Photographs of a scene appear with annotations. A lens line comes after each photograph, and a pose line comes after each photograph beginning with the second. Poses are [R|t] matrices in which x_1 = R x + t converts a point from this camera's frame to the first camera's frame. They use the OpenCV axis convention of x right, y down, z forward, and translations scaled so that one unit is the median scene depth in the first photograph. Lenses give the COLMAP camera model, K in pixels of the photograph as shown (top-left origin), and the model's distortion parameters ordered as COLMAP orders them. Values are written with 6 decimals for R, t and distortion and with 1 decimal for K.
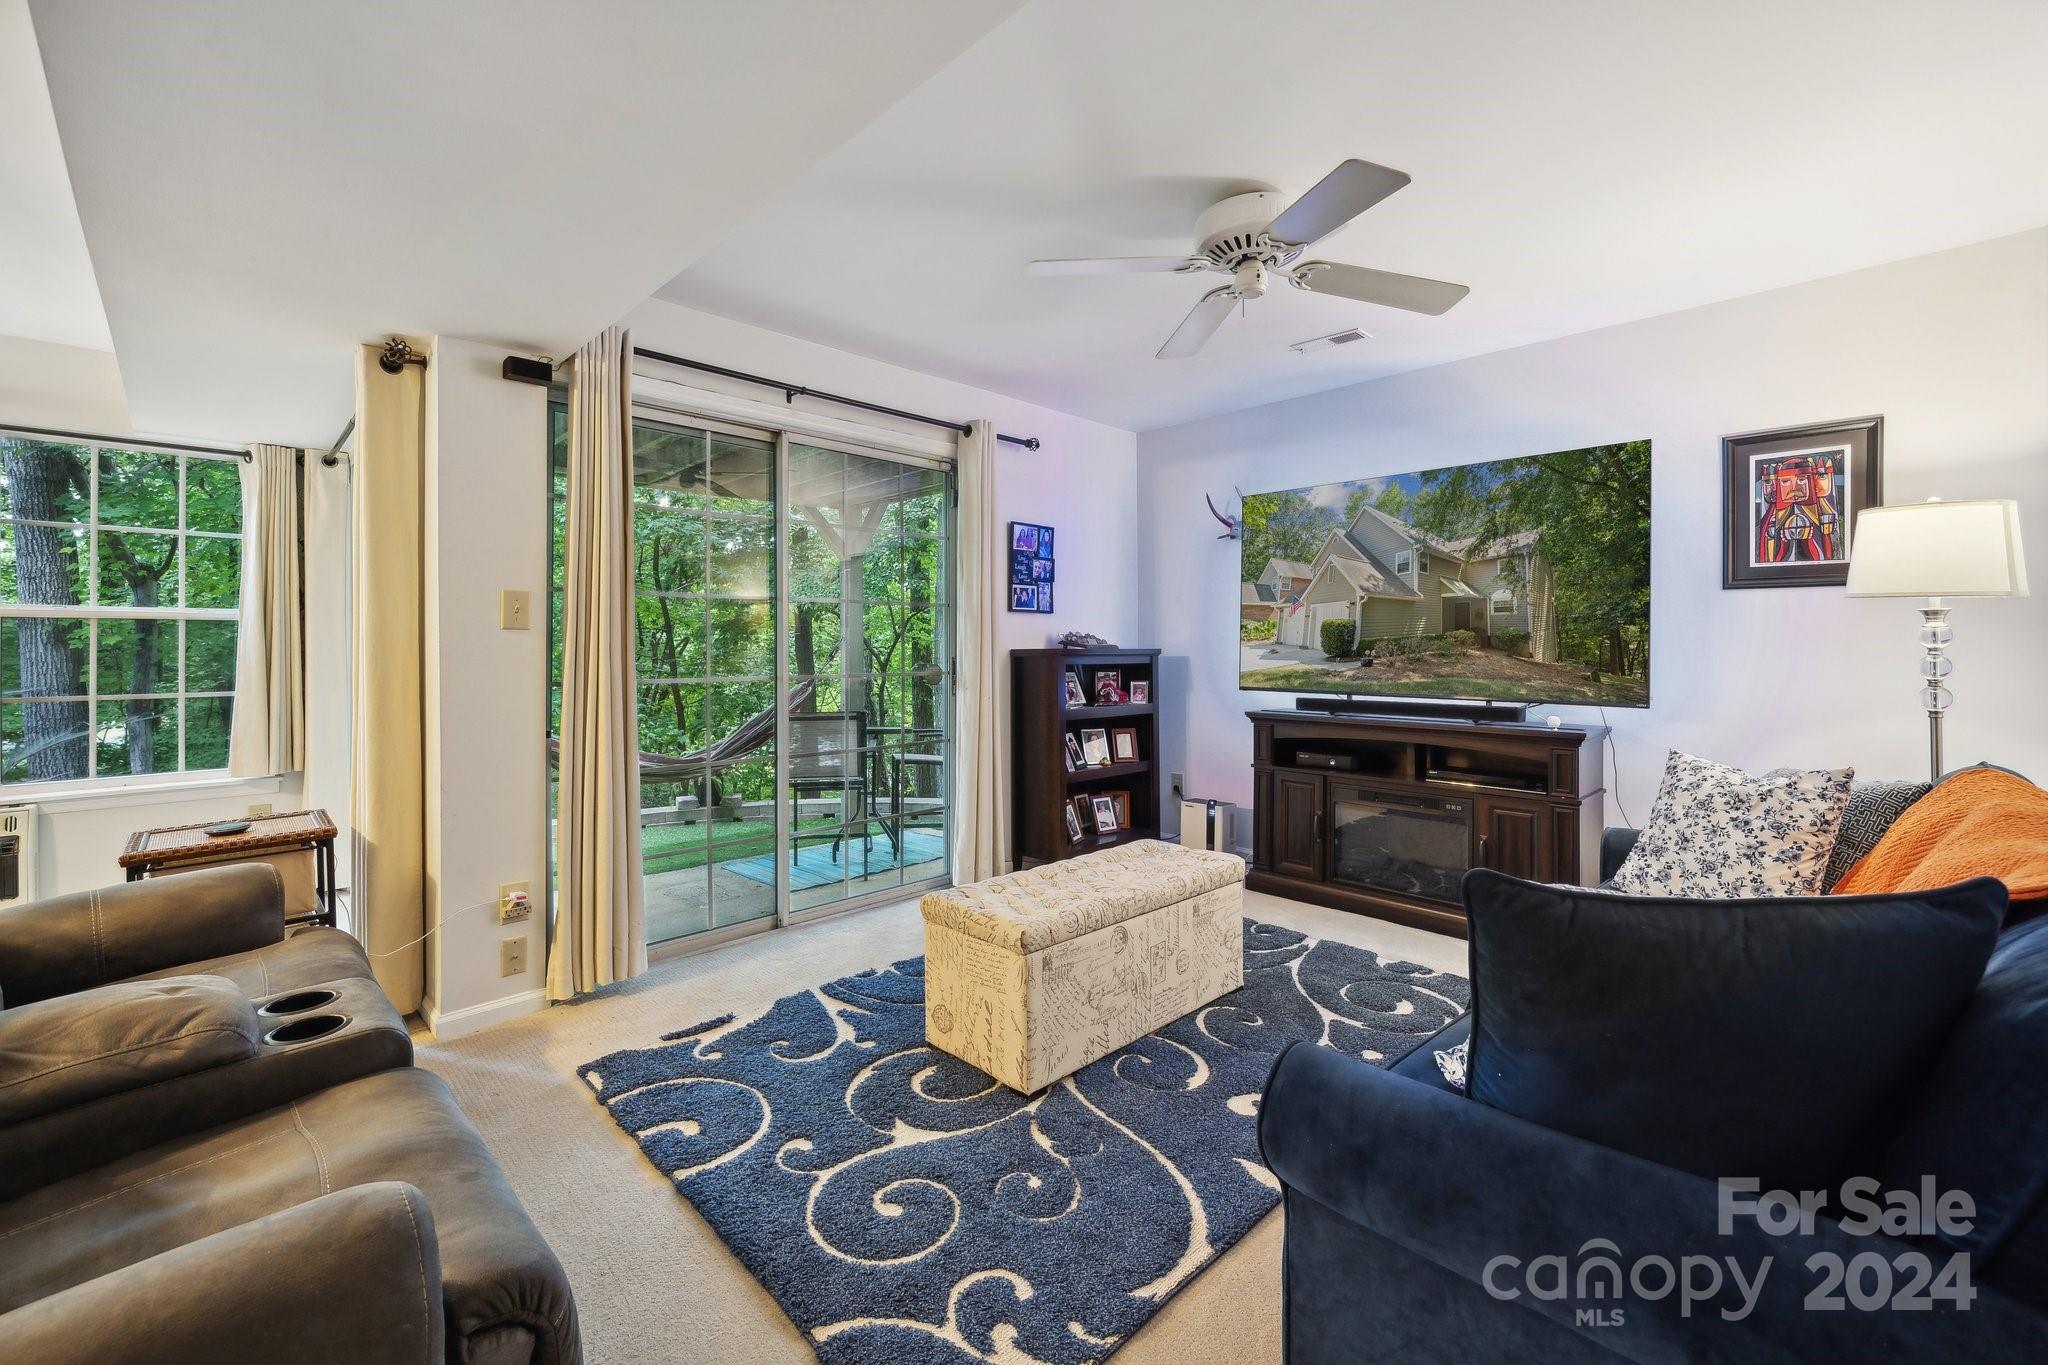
lens RADIAL K [[834.5, 0, 1053.4], [0, 834.5, 673.0], [0, 0, 1]] dist [-0.000255, -0.000073]
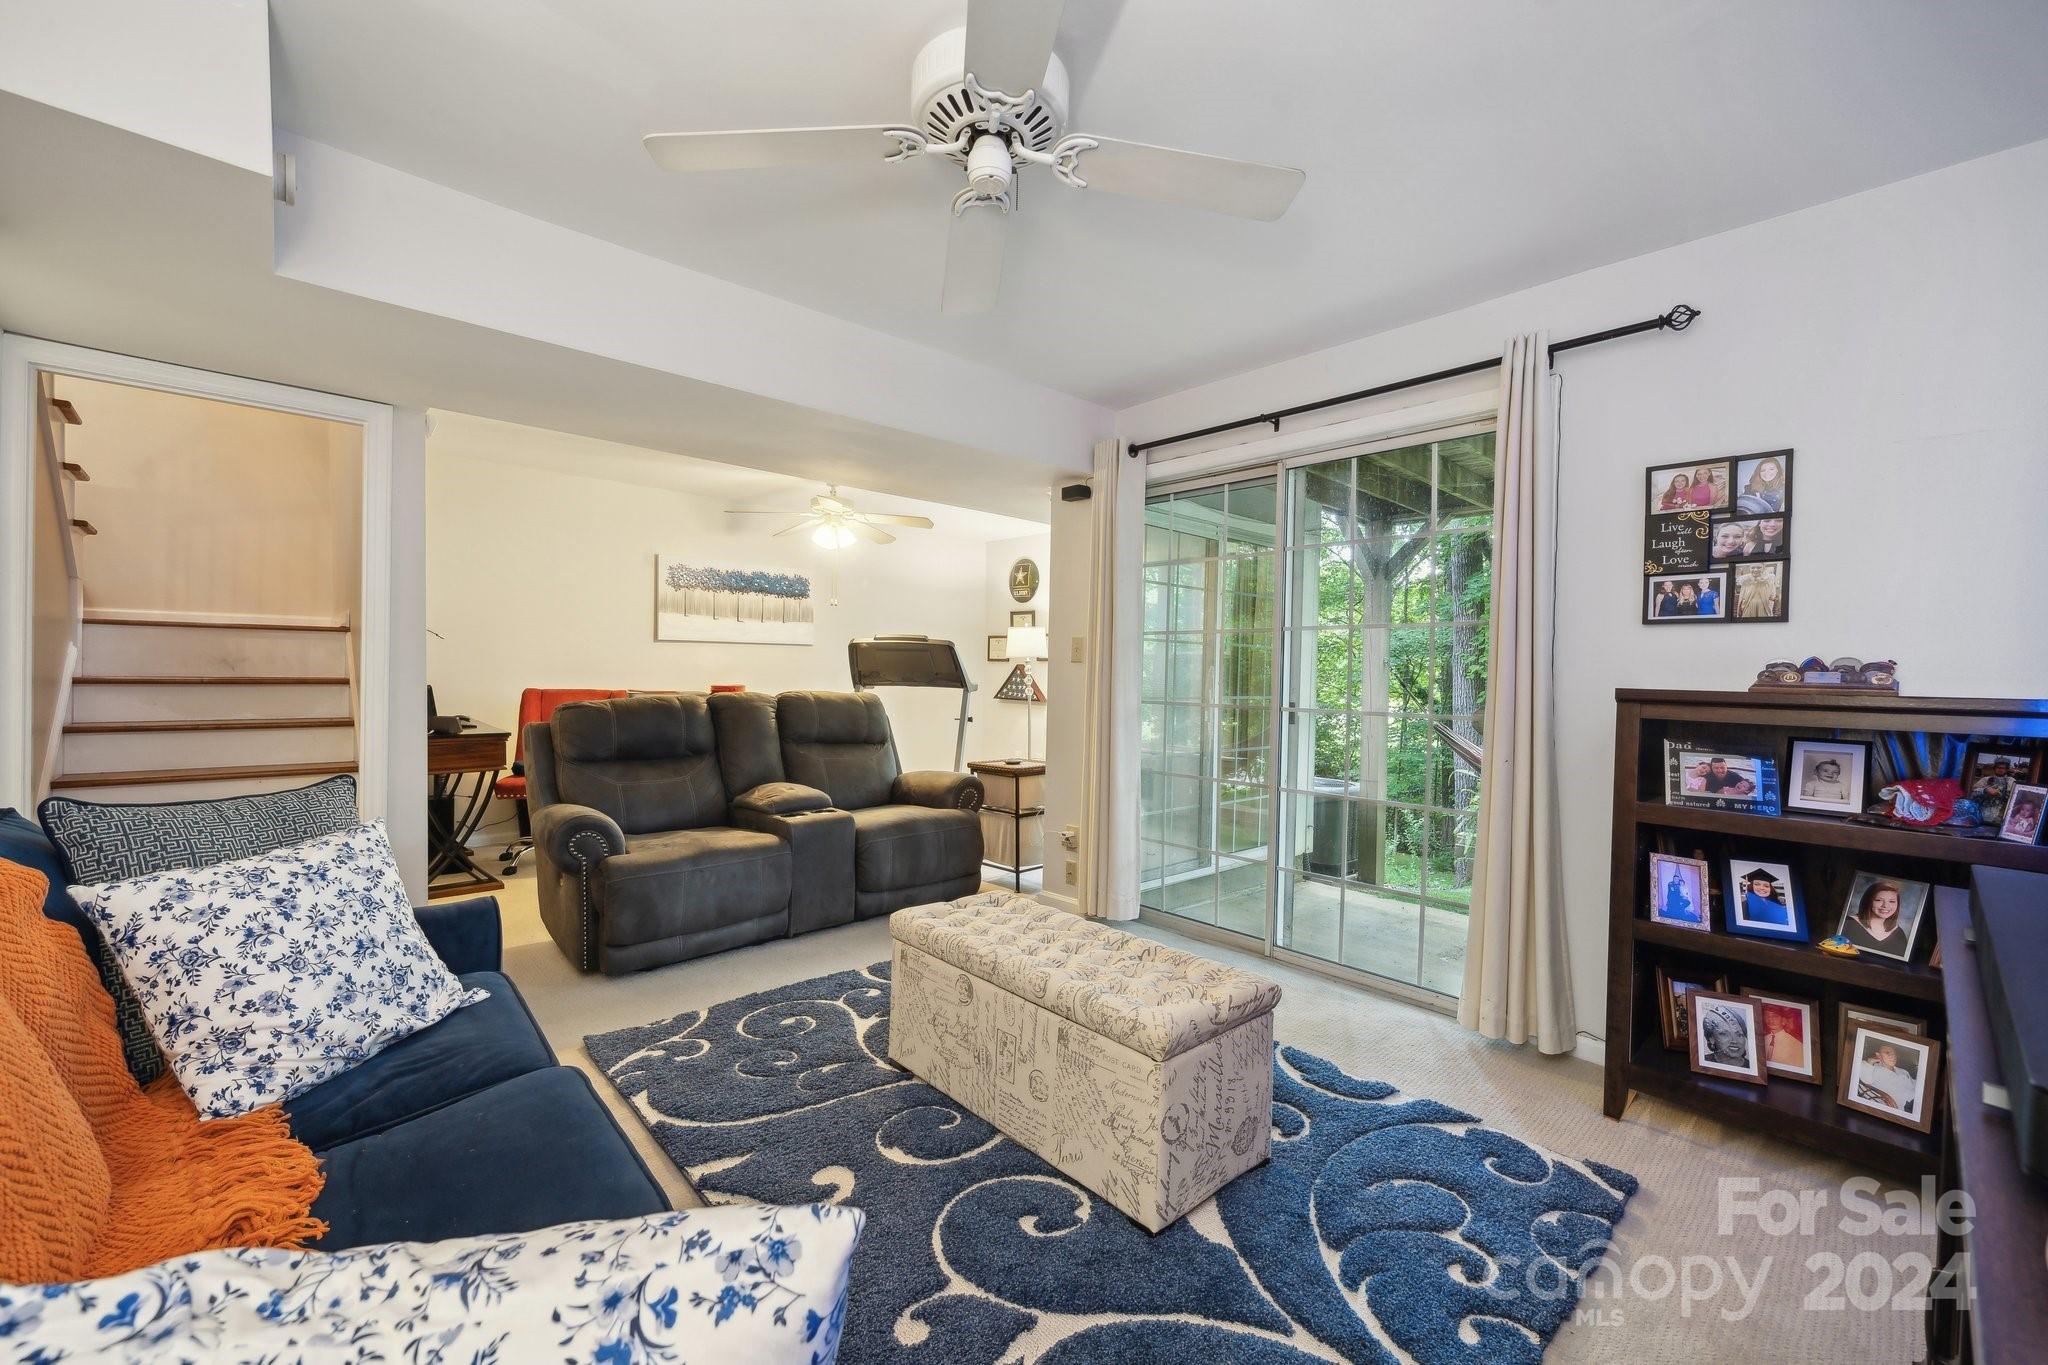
lens RADIAL K [[818.1, 0, 1025.8], [0, 818.1, 693.5], [0, 0, 1]] dist [0.014424, 0.000076]
pose [[-0.041981, 0.032510, -0.998589, 0.685078], [-0.046446, 0.998326, 0.034454, -0.032595], [0.998038, 0.047827, -0.040401, 0.758629]]
